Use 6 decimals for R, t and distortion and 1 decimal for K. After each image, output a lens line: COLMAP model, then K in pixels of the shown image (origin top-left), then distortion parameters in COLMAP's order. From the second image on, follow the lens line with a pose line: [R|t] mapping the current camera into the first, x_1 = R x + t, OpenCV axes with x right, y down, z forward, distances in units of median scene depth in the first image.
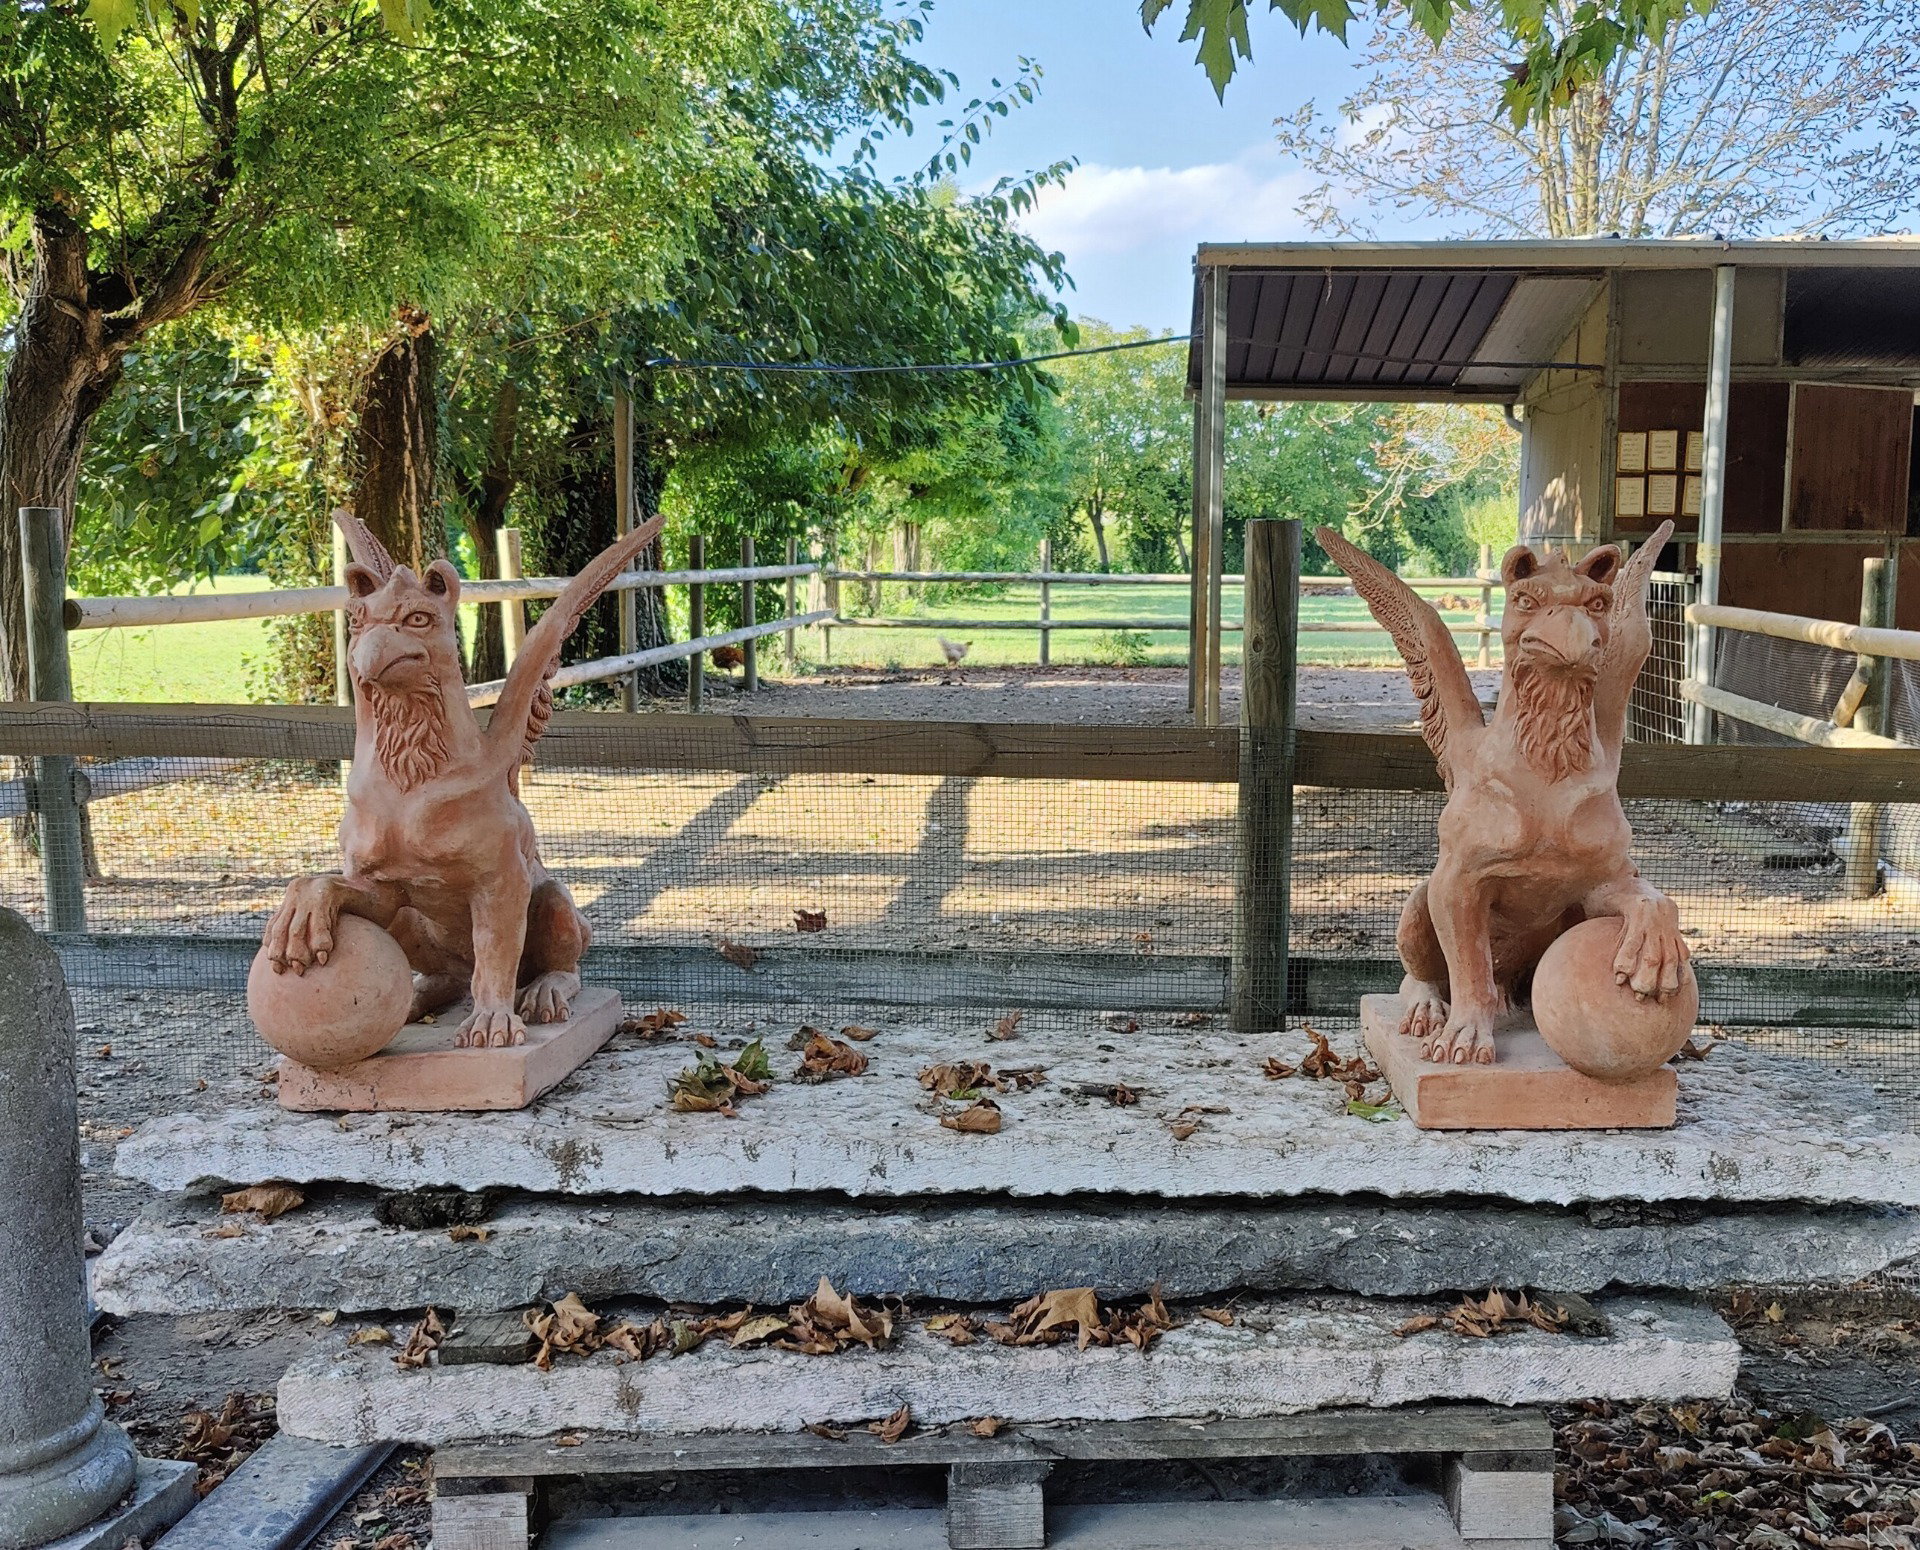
lens RADIAL K [[2136.4, 0, 1036.0], [0, 2136.4, 817.3], [0, 0, 1]] dist [-0.007328, 0.080619]
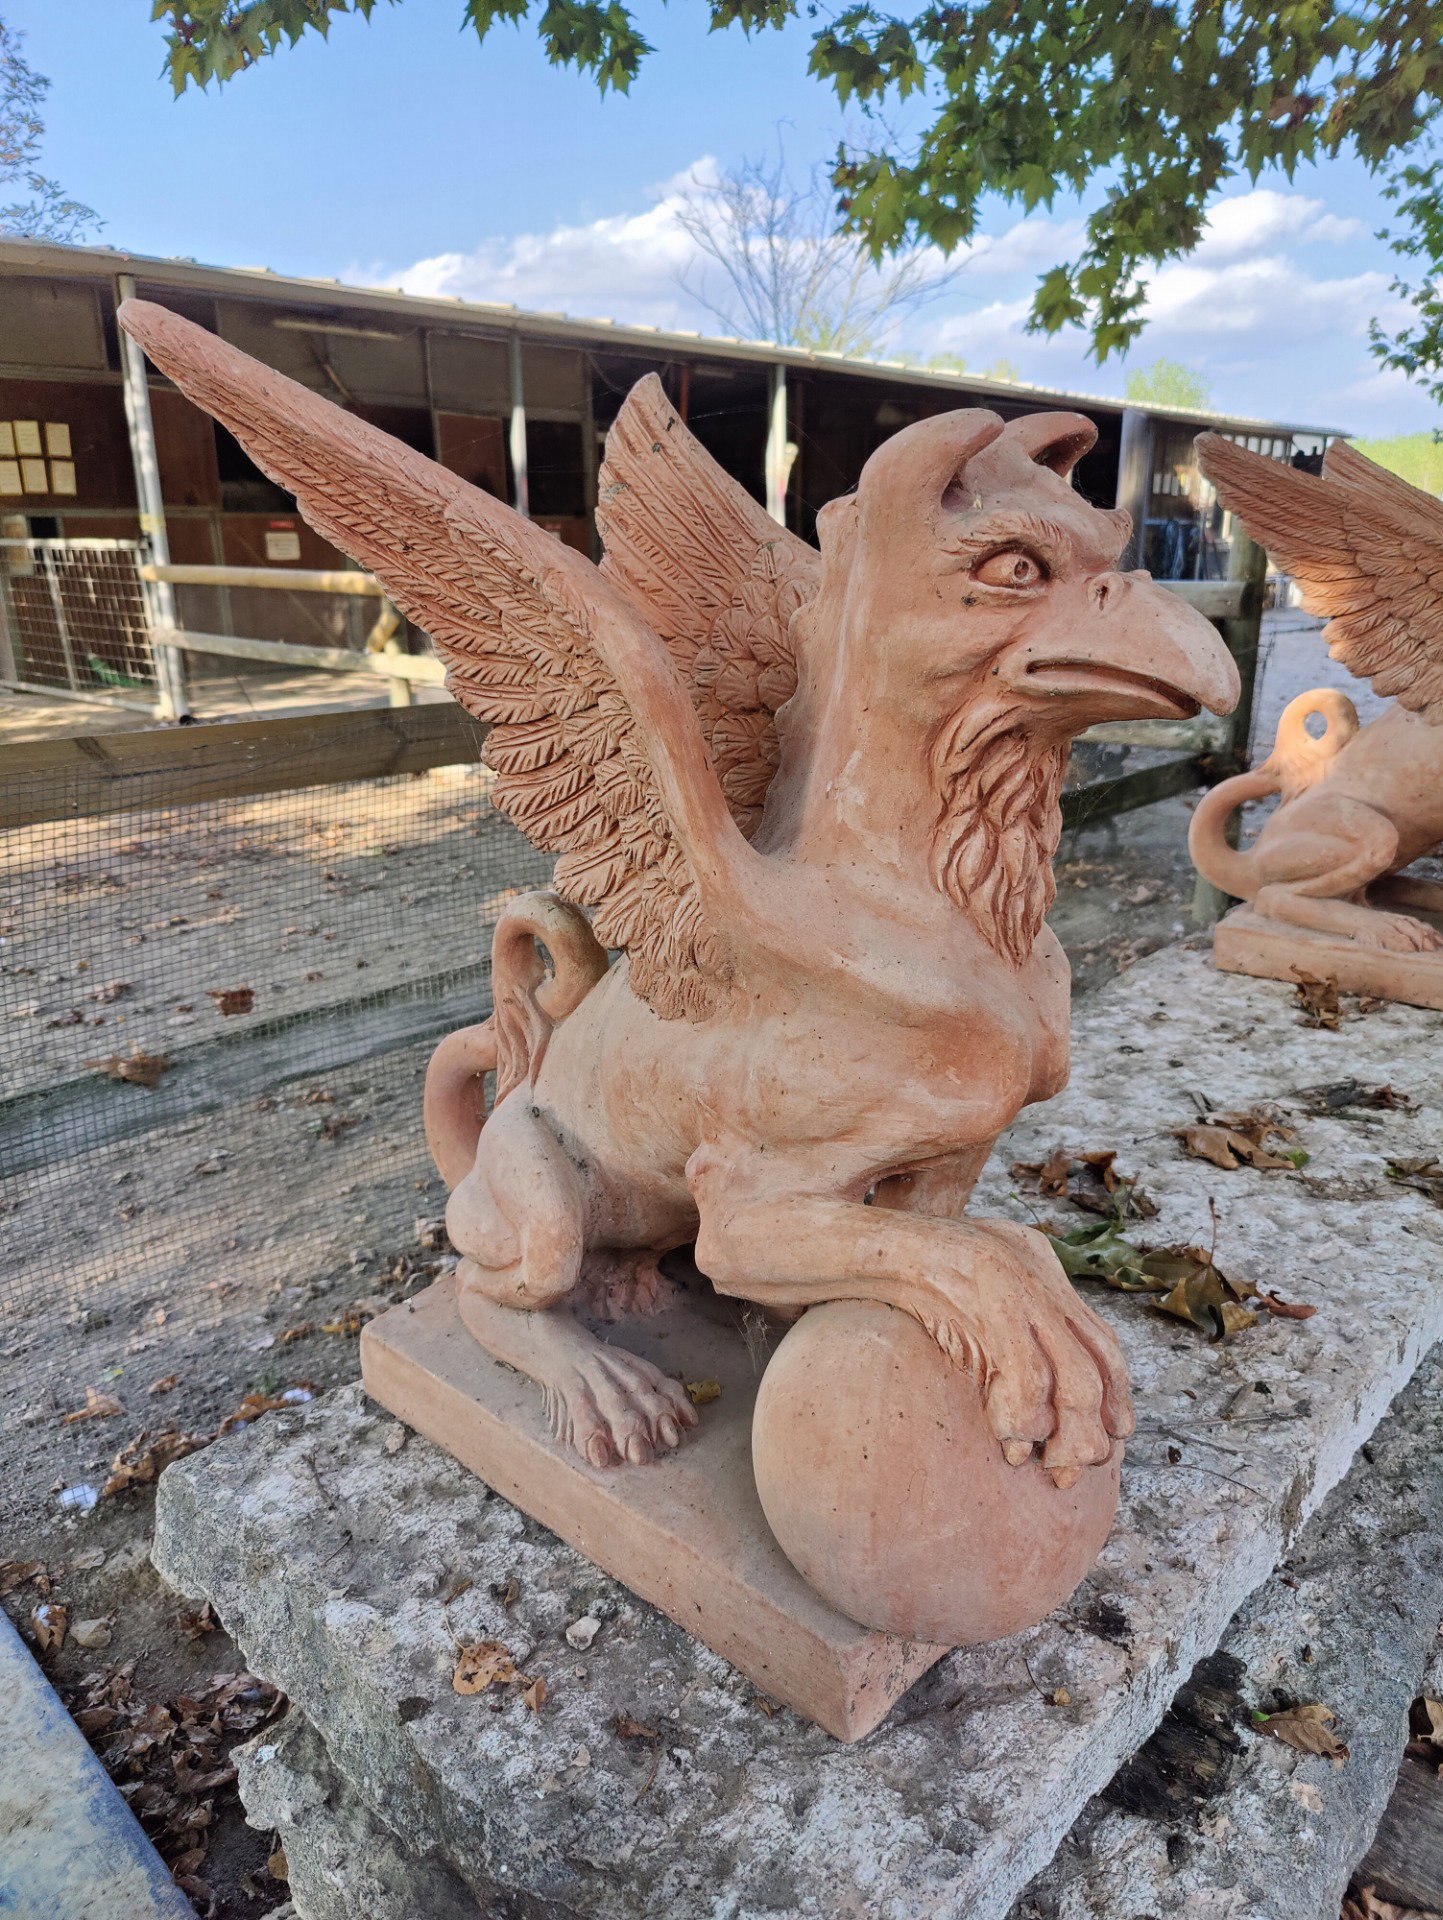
lens RADIAL K [[1384.6, 0, 702.4], [0, 1384.6, 956.6], [0, 0, 1]] dist [0.036095, -0.052095]
pose [[0.630214, -0.241190, 0.738009, -0.123873], [0.112928, 0.968893, 0.220212, -0.018727], [-0.768165, -0.055439, 0.637847, 0.196688]]
